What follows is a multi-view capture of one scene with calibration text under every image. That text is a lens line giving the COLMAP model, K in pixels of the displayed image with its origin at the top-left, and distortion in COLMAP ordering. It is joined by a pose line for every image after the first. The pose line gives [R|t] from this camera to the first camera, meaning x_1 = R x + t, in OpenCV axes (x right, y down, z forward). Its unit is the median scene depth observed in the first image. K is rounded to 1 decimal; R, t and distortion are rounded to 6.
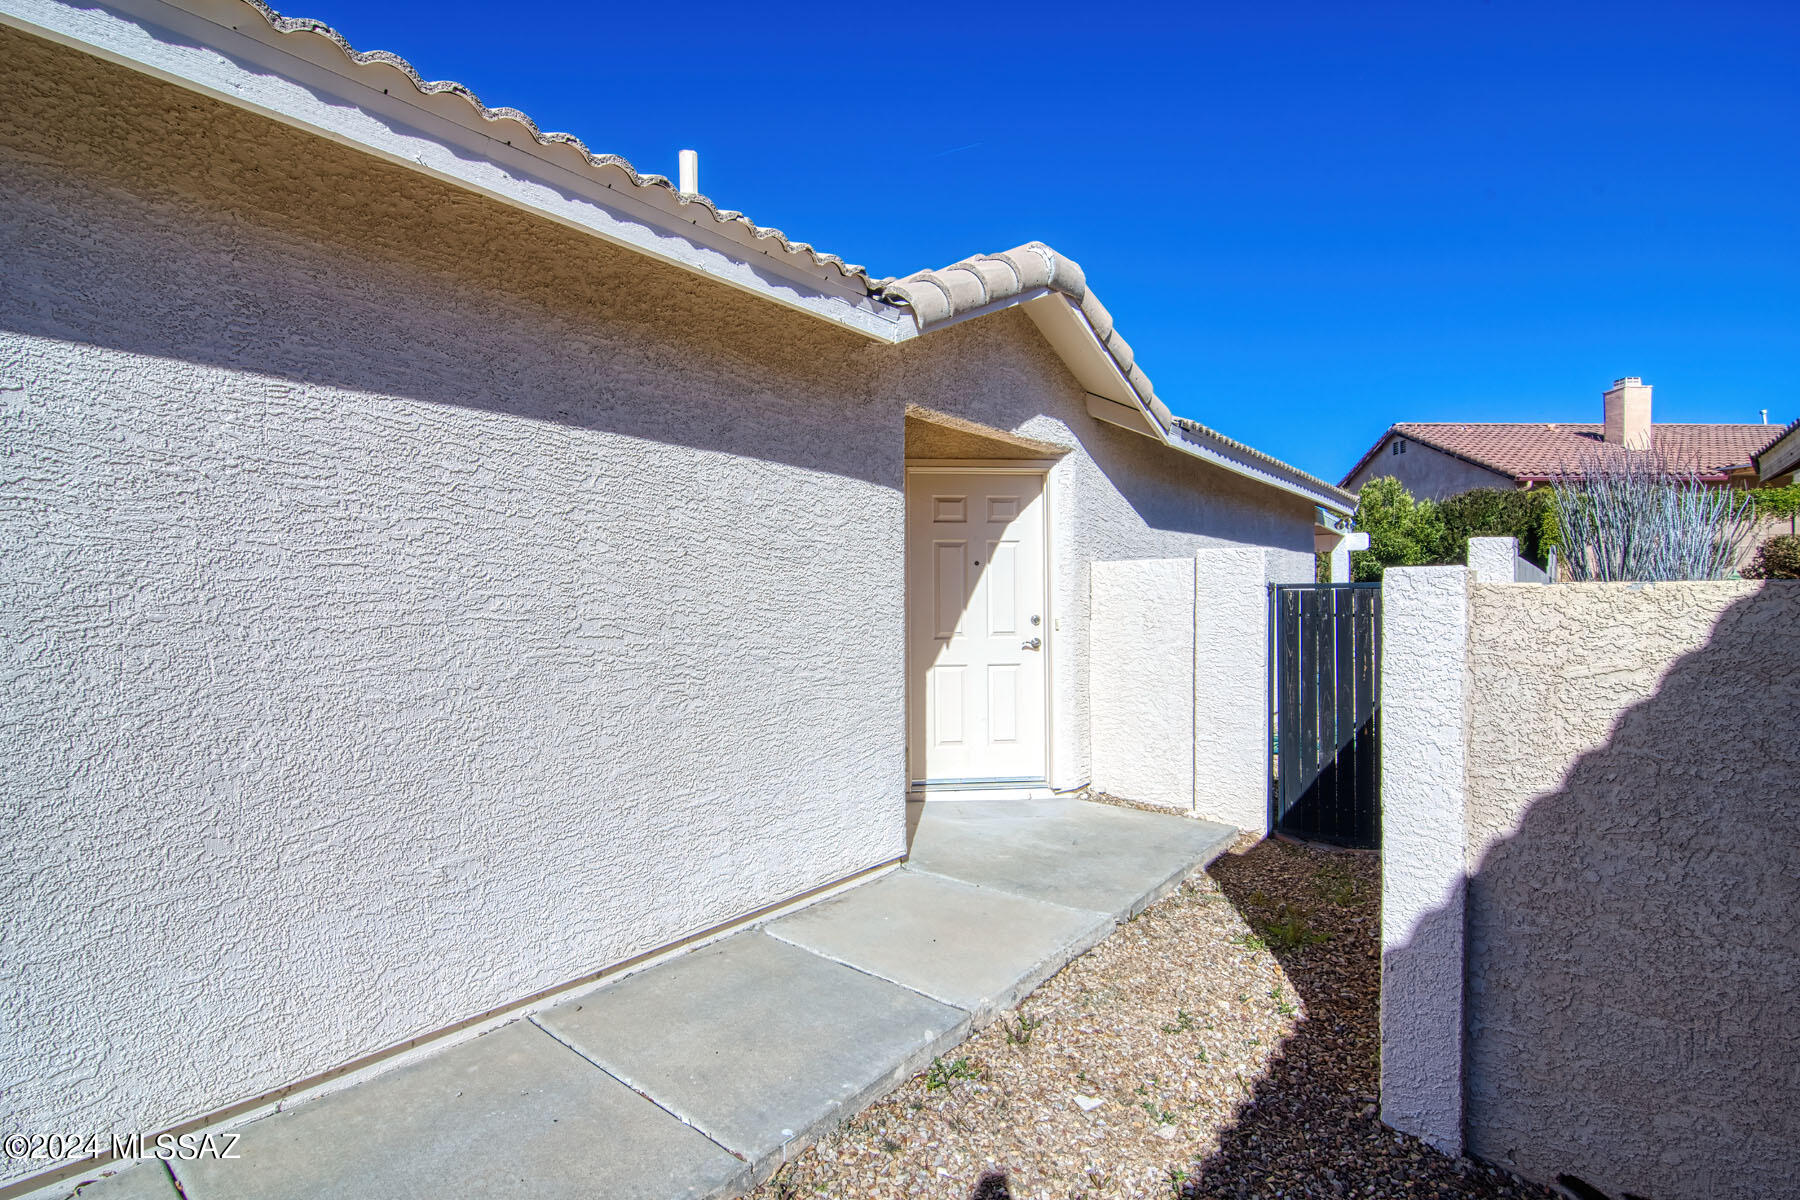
lens RADIAL K [[865.1, 0, 895.0], [0, 865.1, 596.6], [0, 0, 1]] dist [-0.008523, -0.010018]
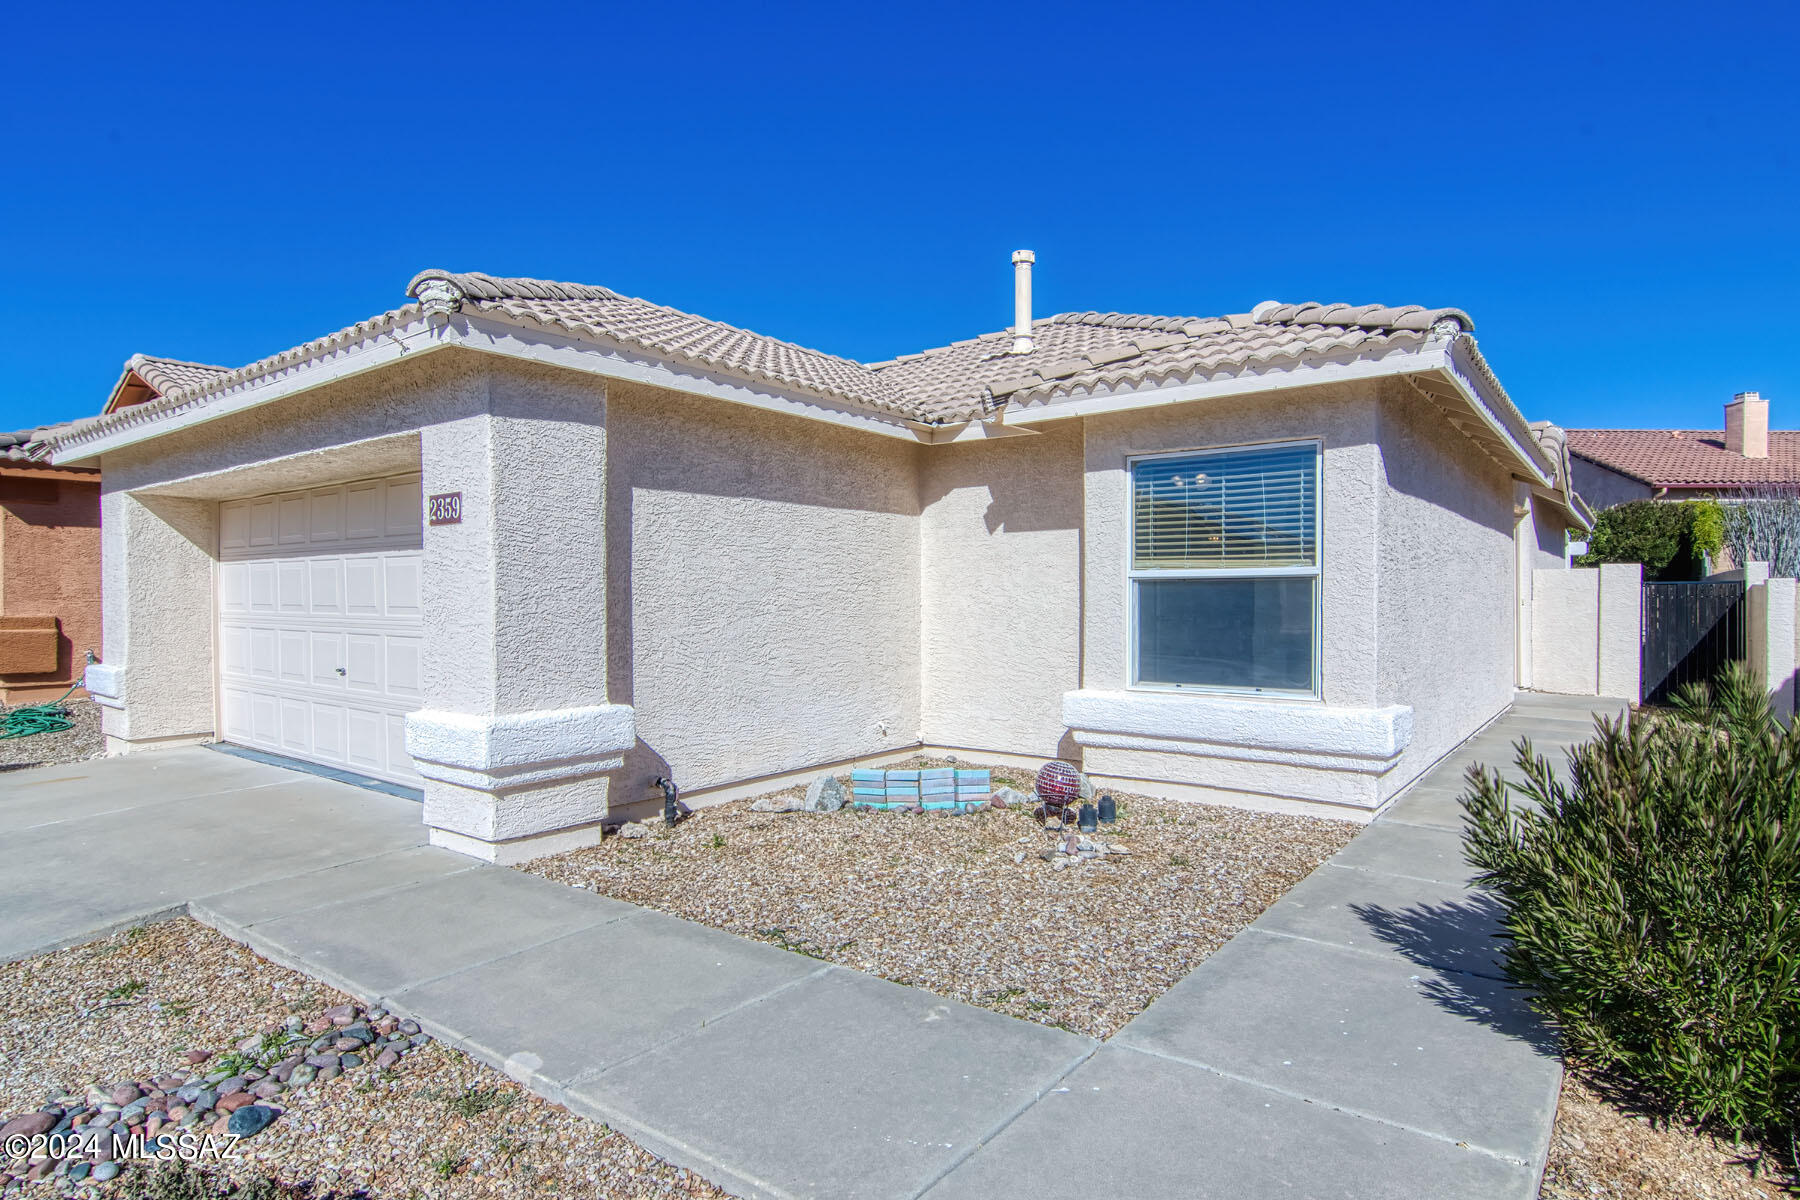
lens RADIAL K [[996.0, 0, 913.7], [0, 996.0, 598.7], [0, 0, 1]] dist [-0.012410, -0.004625]
pose [[0.999562, 0.001763, 0.029525, -0.271115], [-0.002042, 0.999953, 0.009431, 0.001406], [-0.029507, -0.009487, 0.999520, -0.257089]]
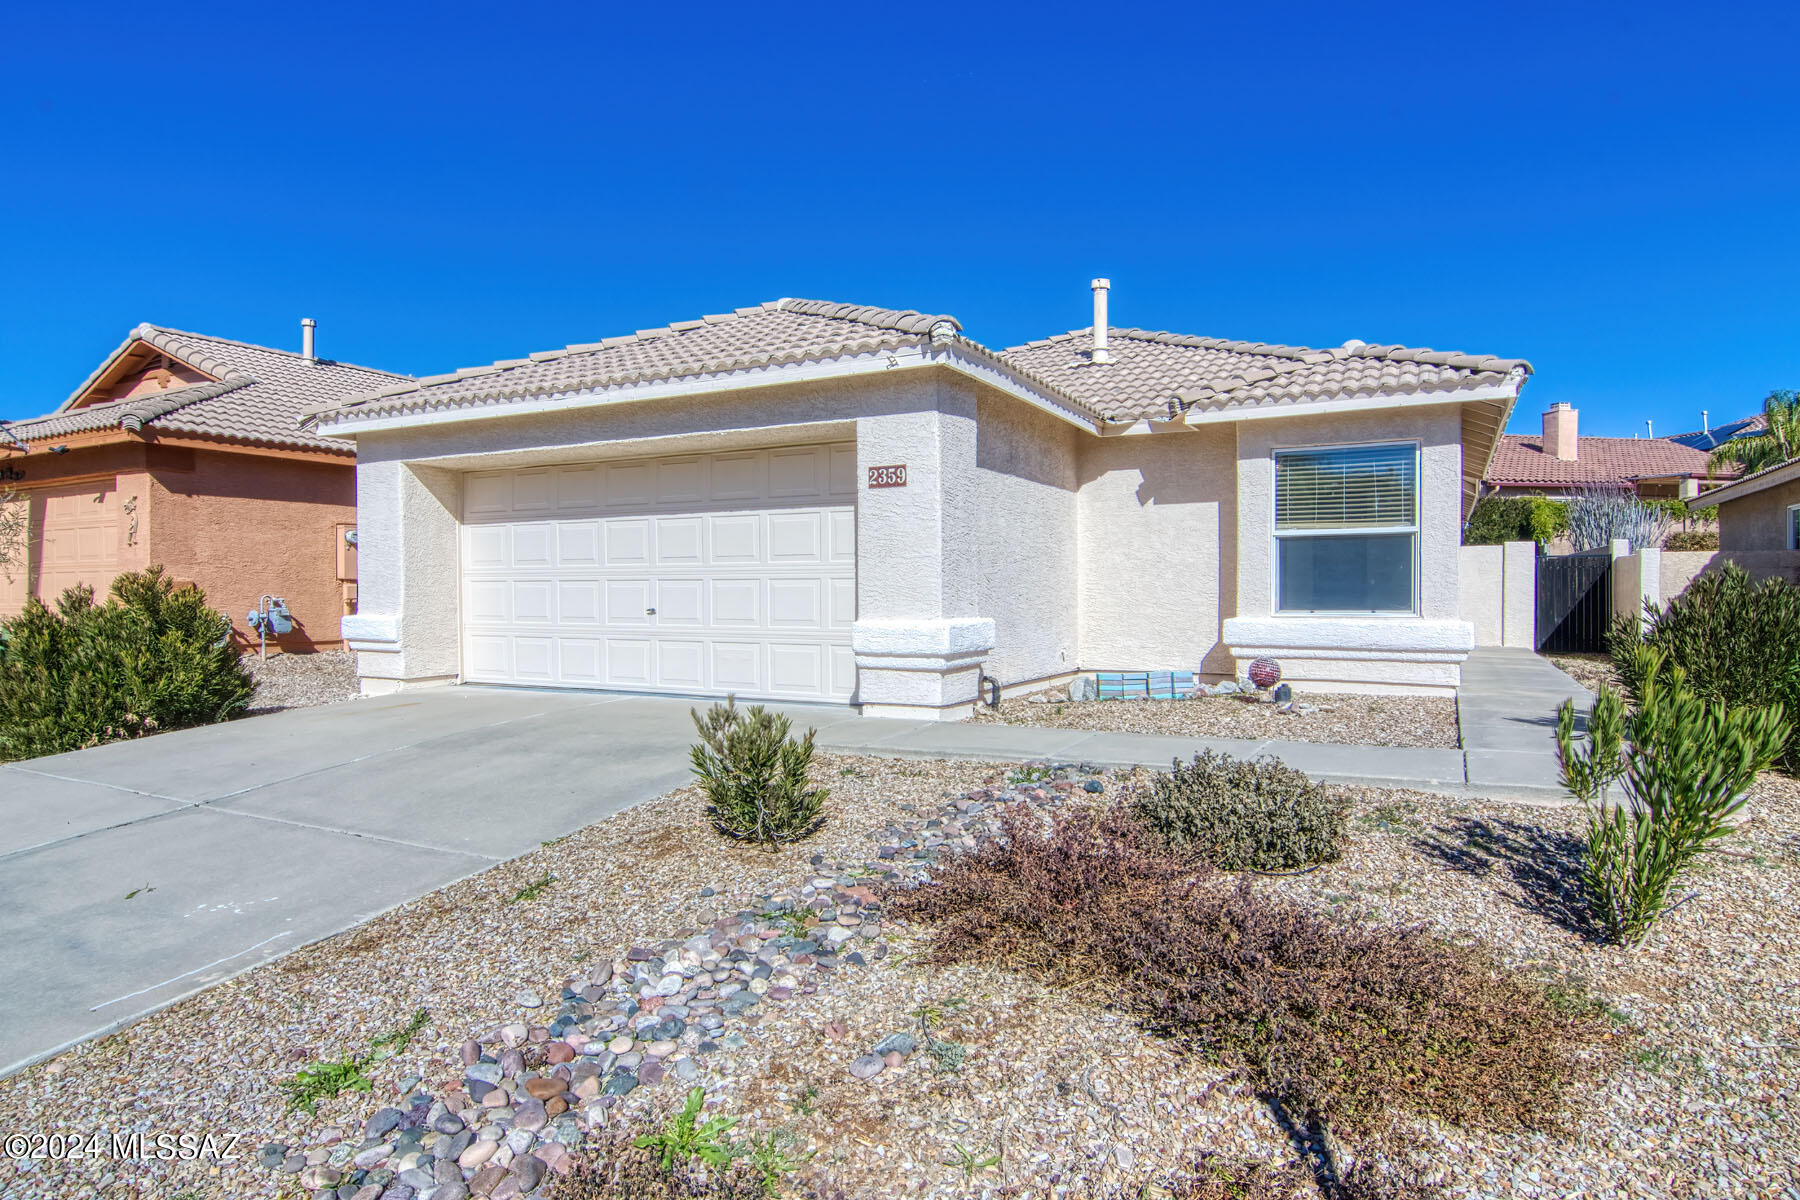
lens RADIAL K [[1064.5, 0, 895.5], [0, 1064.5, 597.8], [0, 0, 1]] dist [-0.007580, -0.007778]
pose [[0.981319, -0.000866, 0.192385, -0.411996], [-0.000902, 0.999958, 0.009101, 0.016859], [-0.192384, -0.009105, 0.981277, -0.350067]]
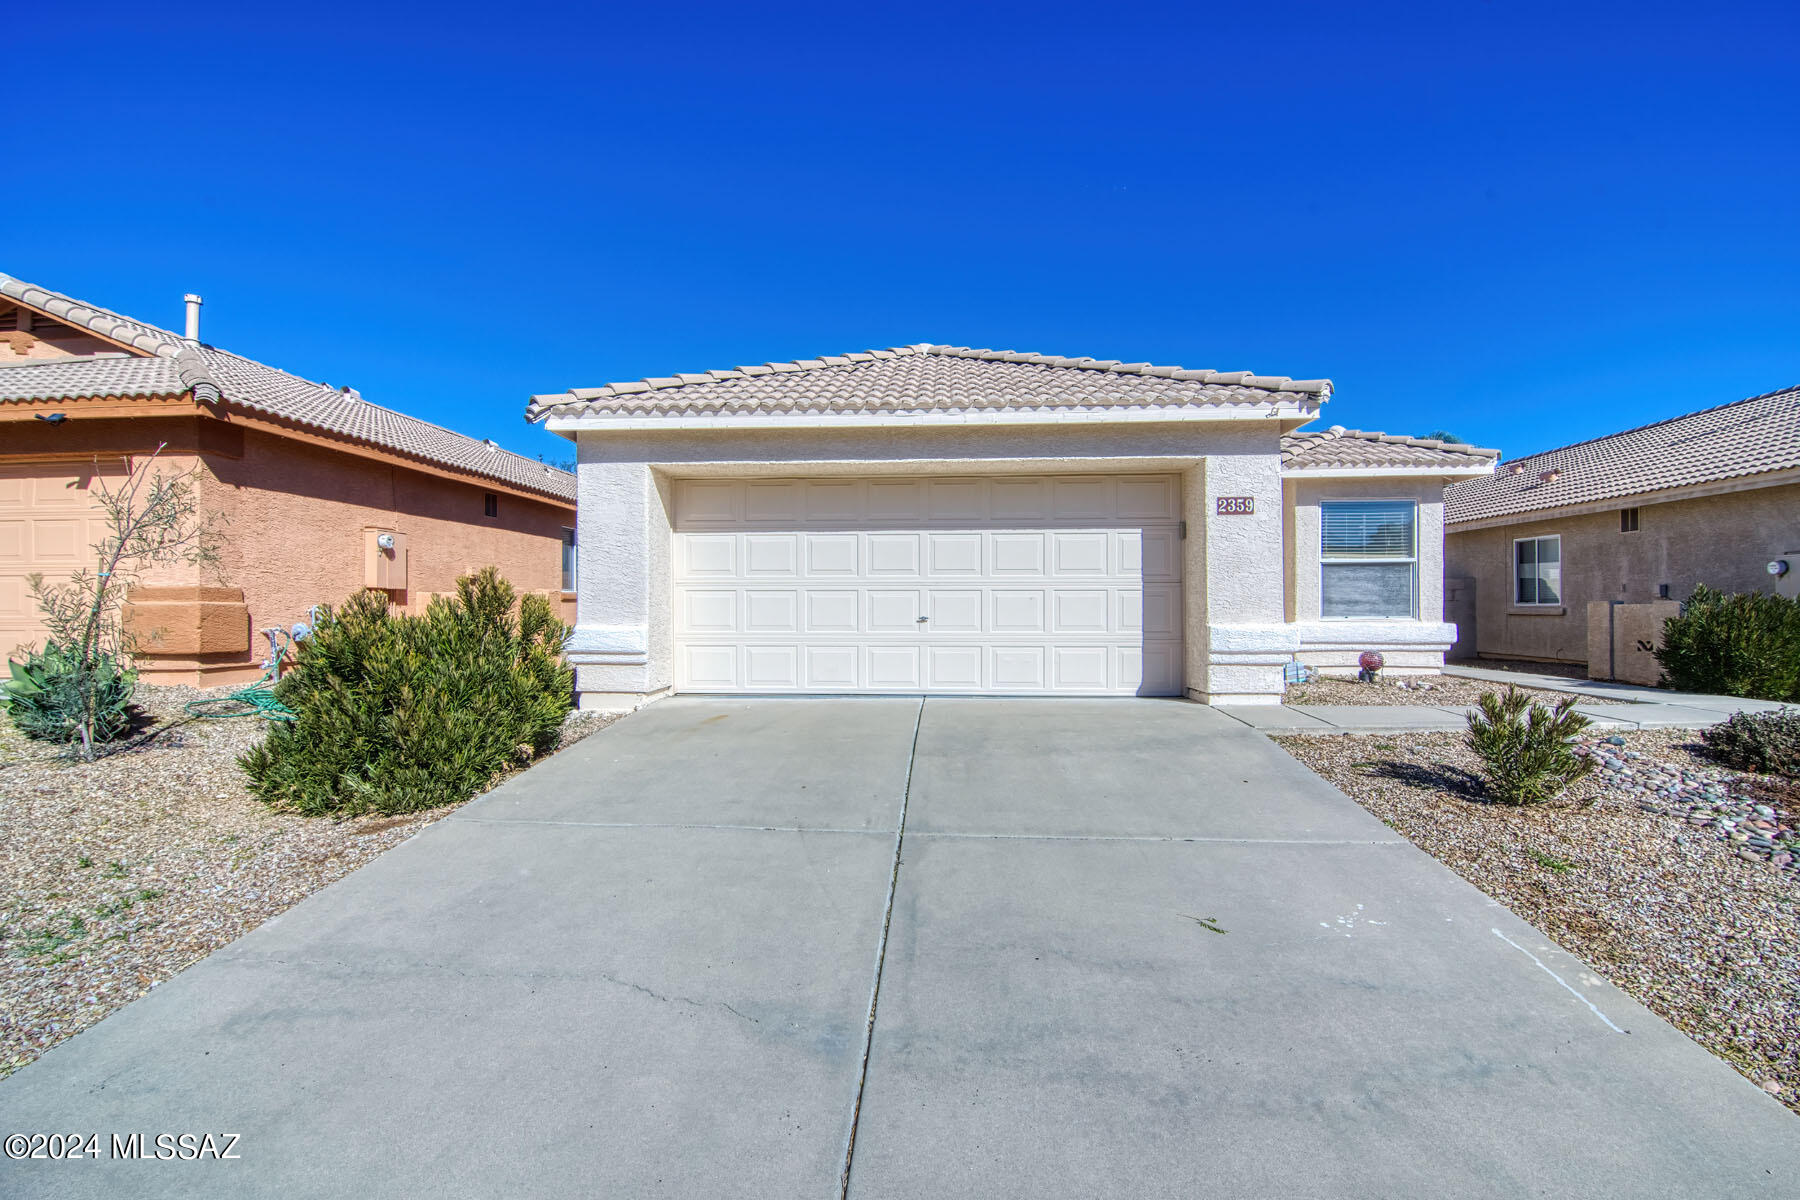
lens RADIAL K [[865.1, 0, 903.9], [0, 865.1, 603.9], [0, 0, 1]] dist [-0.008523, -0.010018]
pose [[0.811597, 0.003548, 0.584207, -0.617868], [-0.002759, 0.999994, -0.002240, 0.019919], [-0.584212, 0.000206, 0.811601, -0.230171]]
